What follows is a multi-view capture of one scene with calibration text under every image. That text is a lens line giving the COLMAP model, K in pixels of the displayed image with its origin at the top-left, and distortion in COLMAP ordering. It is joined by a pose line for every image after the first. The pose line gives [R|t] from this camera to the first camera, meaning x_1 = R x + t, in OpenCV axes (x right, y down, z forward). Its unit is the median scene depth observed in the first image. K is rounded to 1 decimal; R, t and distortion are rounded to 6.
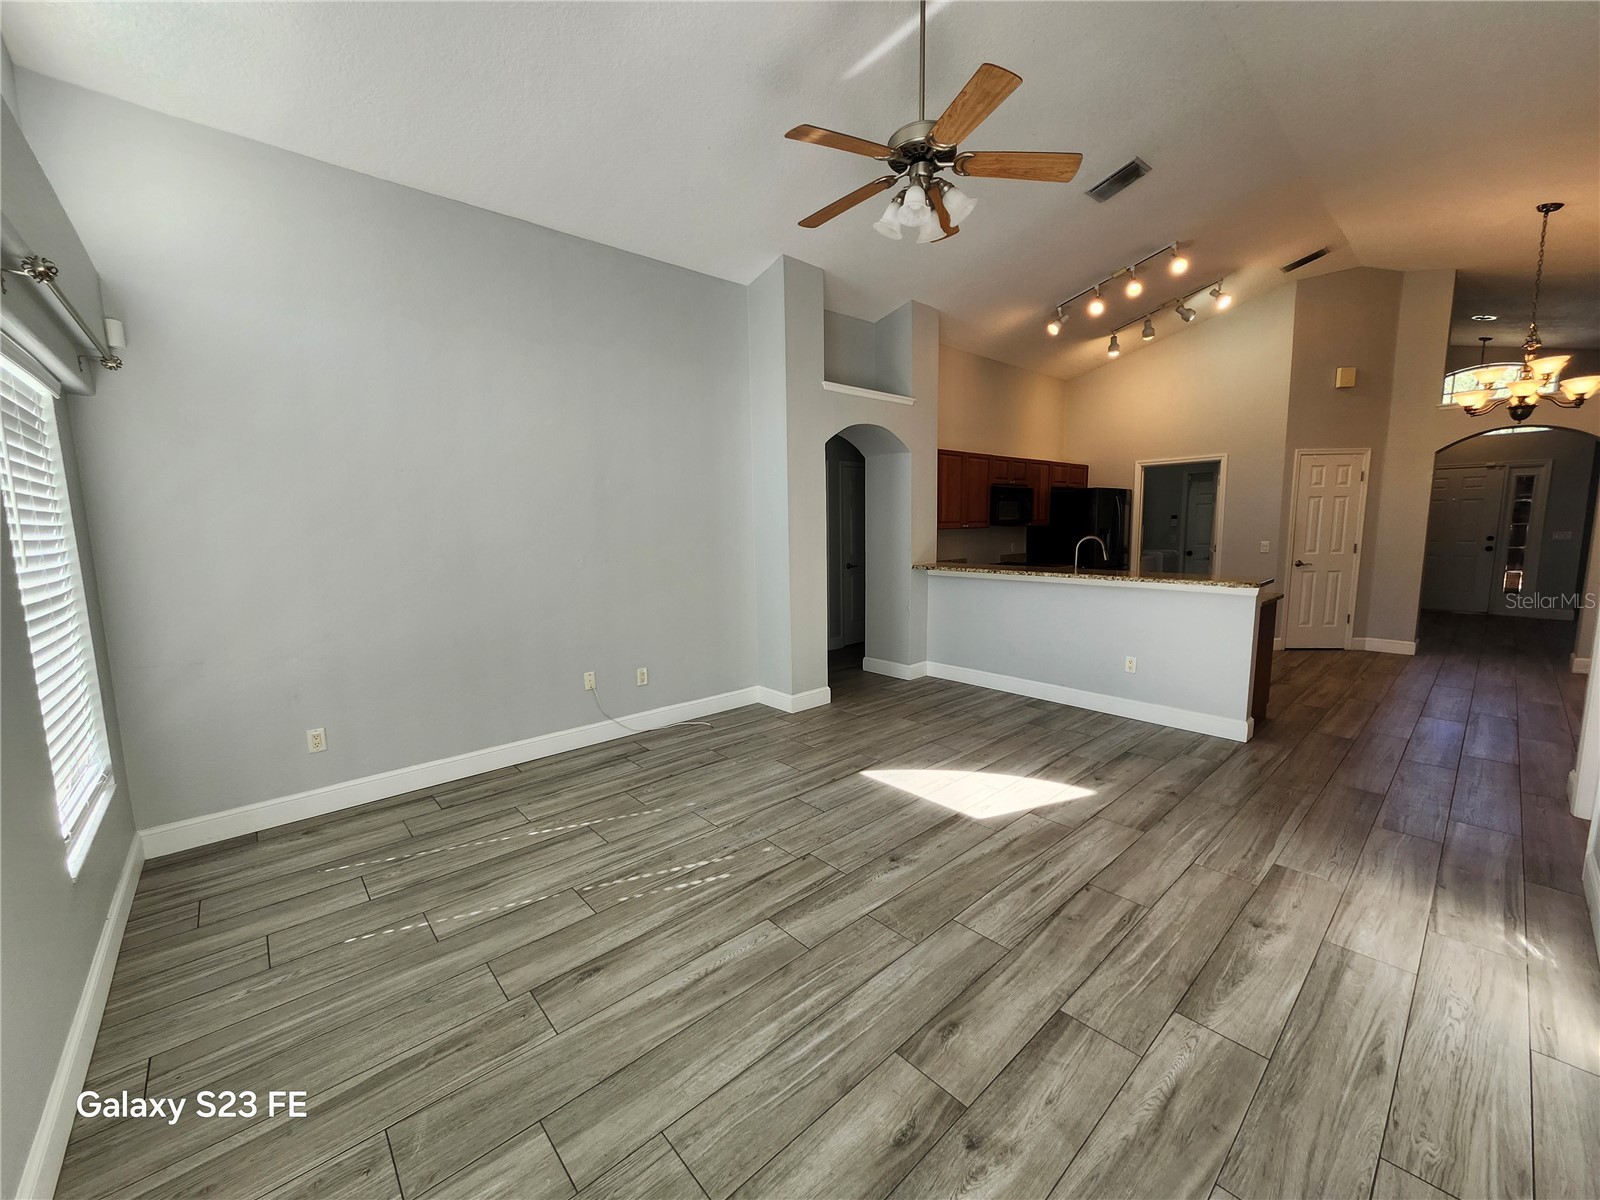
lens RADIAL K [[623.4, 0, 796.2], [0, 623.4, 598.1], [0, 0, 1]] dist [-0.001462, -0.001087]
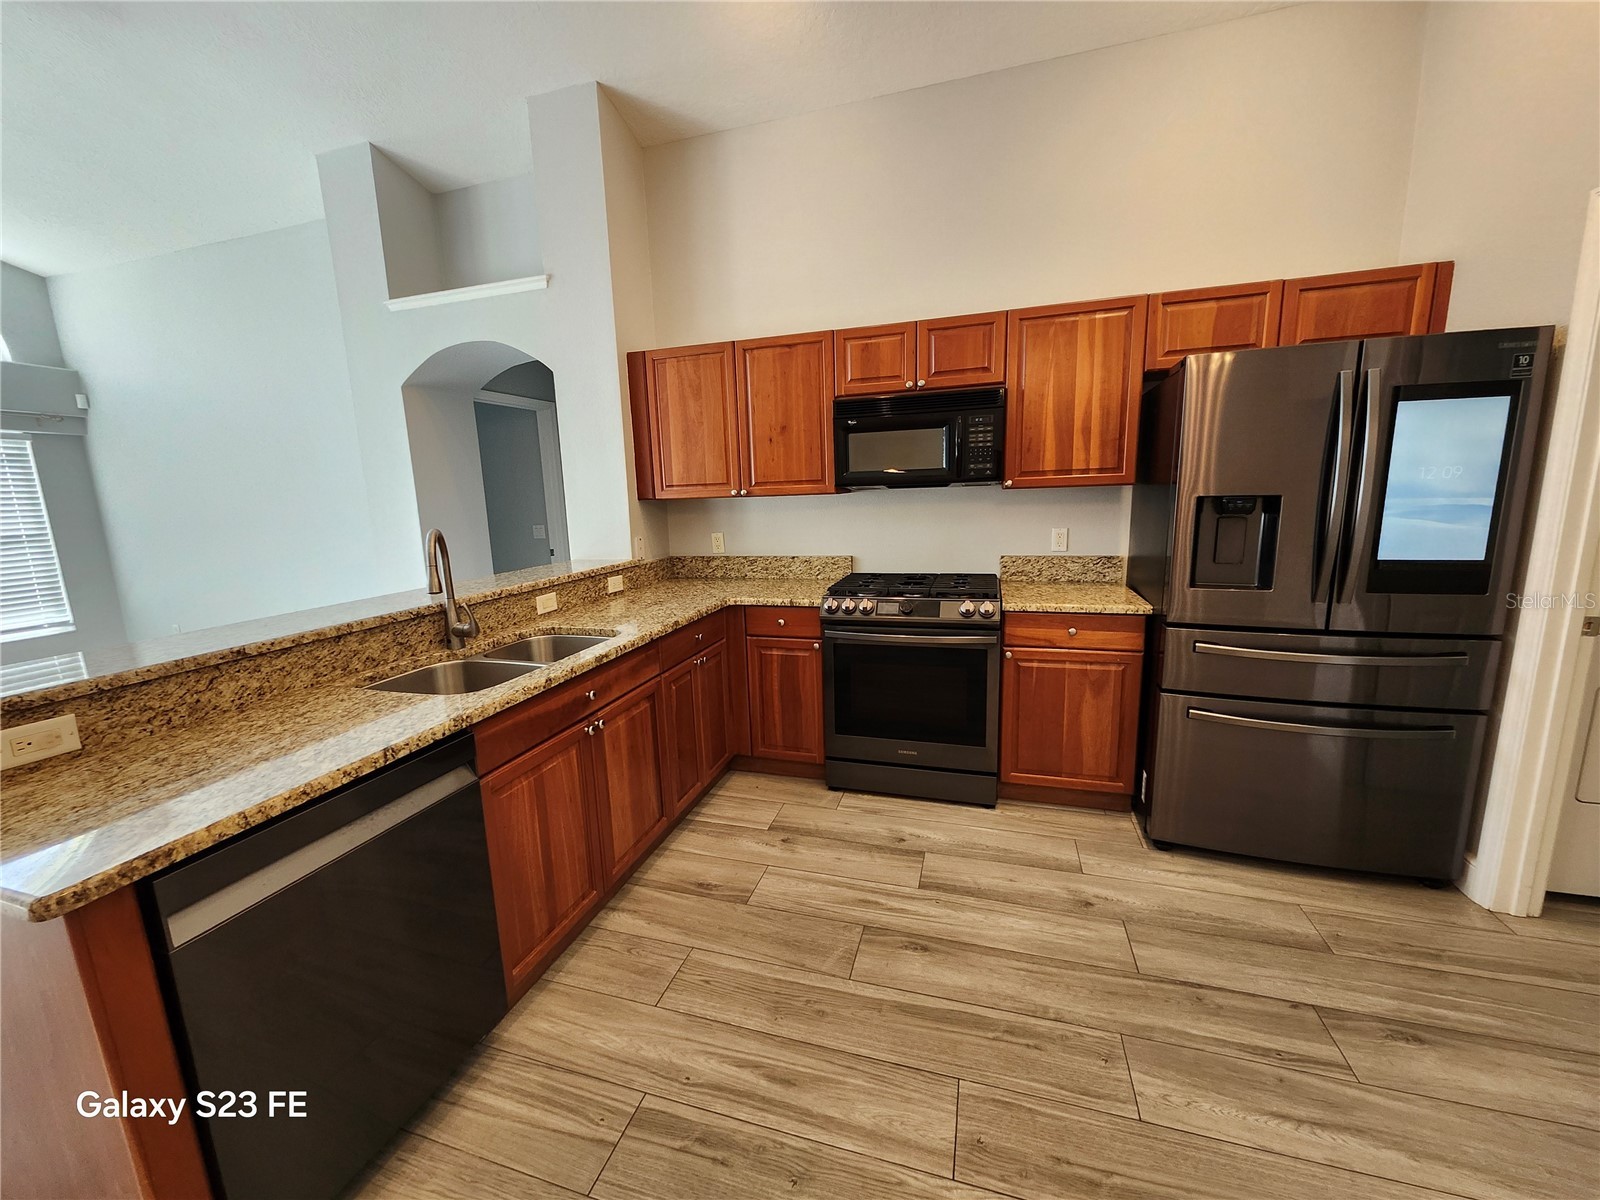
lens RADIAL K [[623.4, 0, 793.3], [0, 623.4, 600.6], [0, 0, 1]] dist [-0.001462, -0.001087]
pose [[0.514853, 0.148726, -0.844279, 0.703385], [-0.079310, 0.988876, 0.125833, -0.092301], [0.853602, 0.002174, 0.520921, 0.742670]]
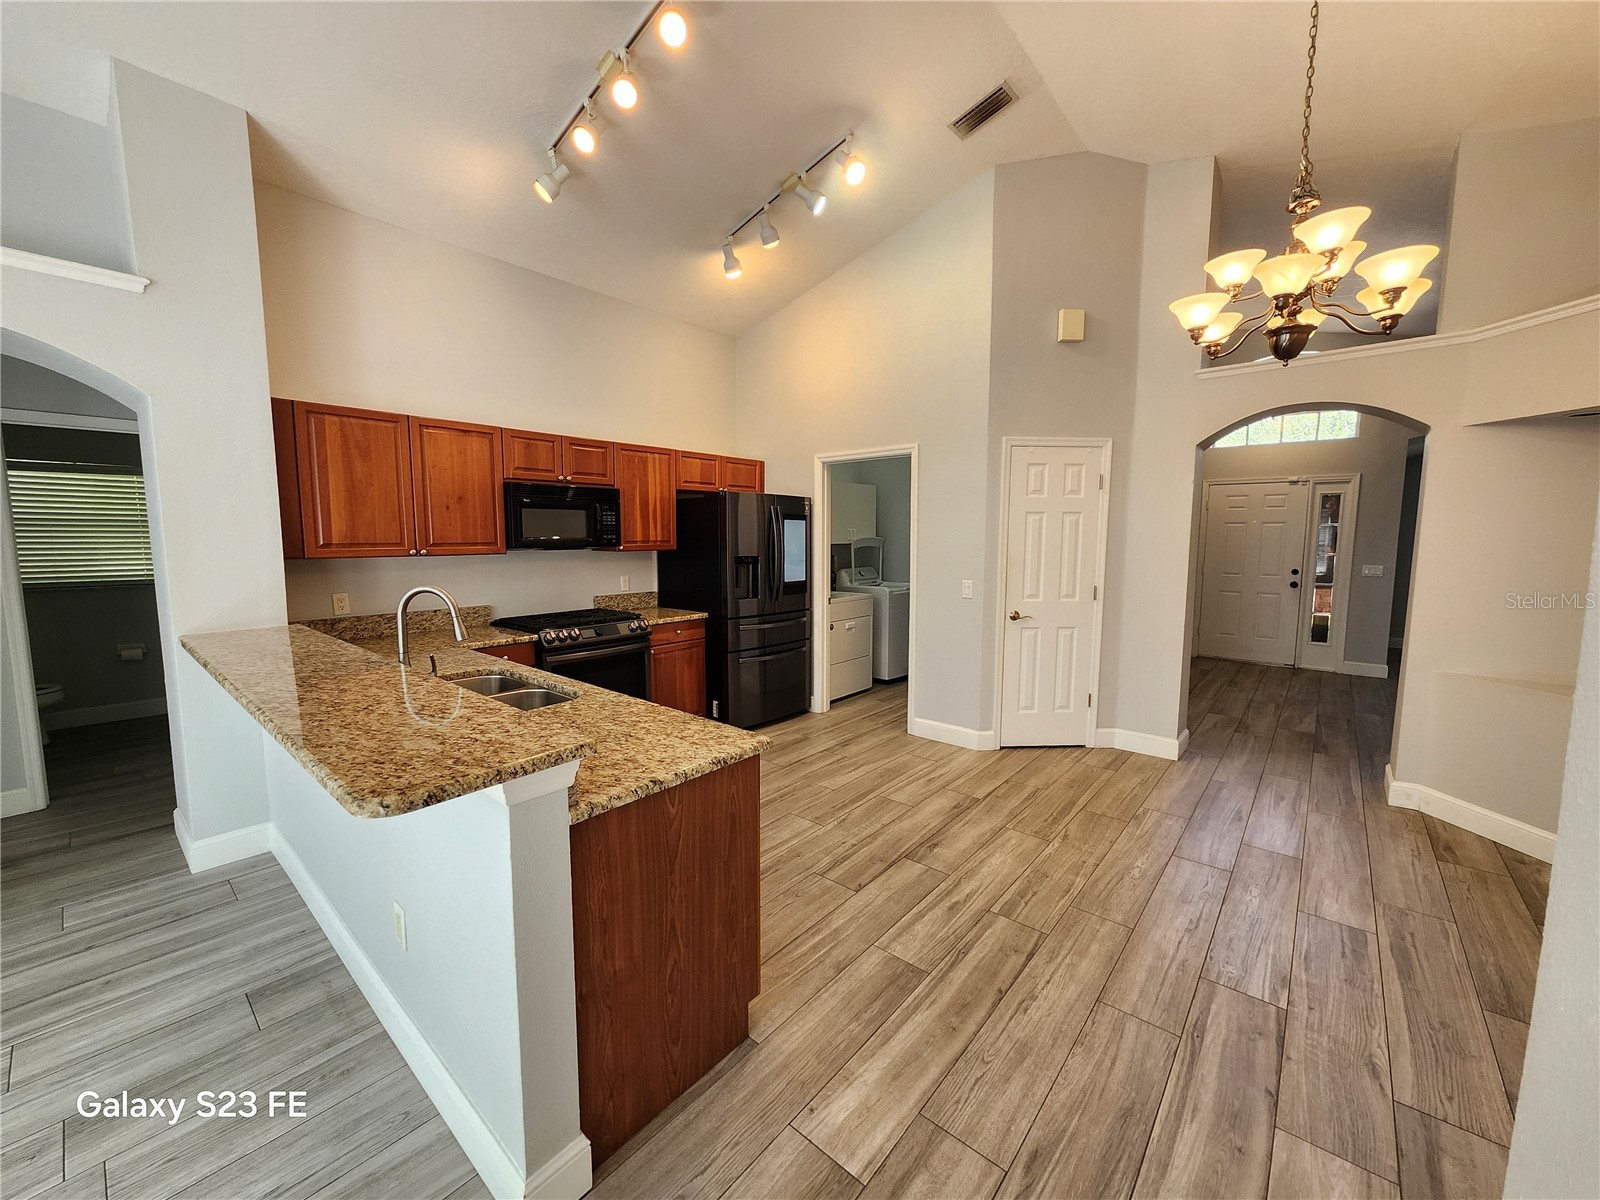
lens RADIAL K [[623.4, 0, 794.8], [0, 623.4, 598.0], [0, 0, 1]] dist [-0.001462, -0.001087]
pose [[0.990565, 0.002087, 0.137030, 0.501202], [0.000990, 0.999749, -0.022383, -0.060705], [-0.137042, 0.022307, 0.990314, 0.400382]]
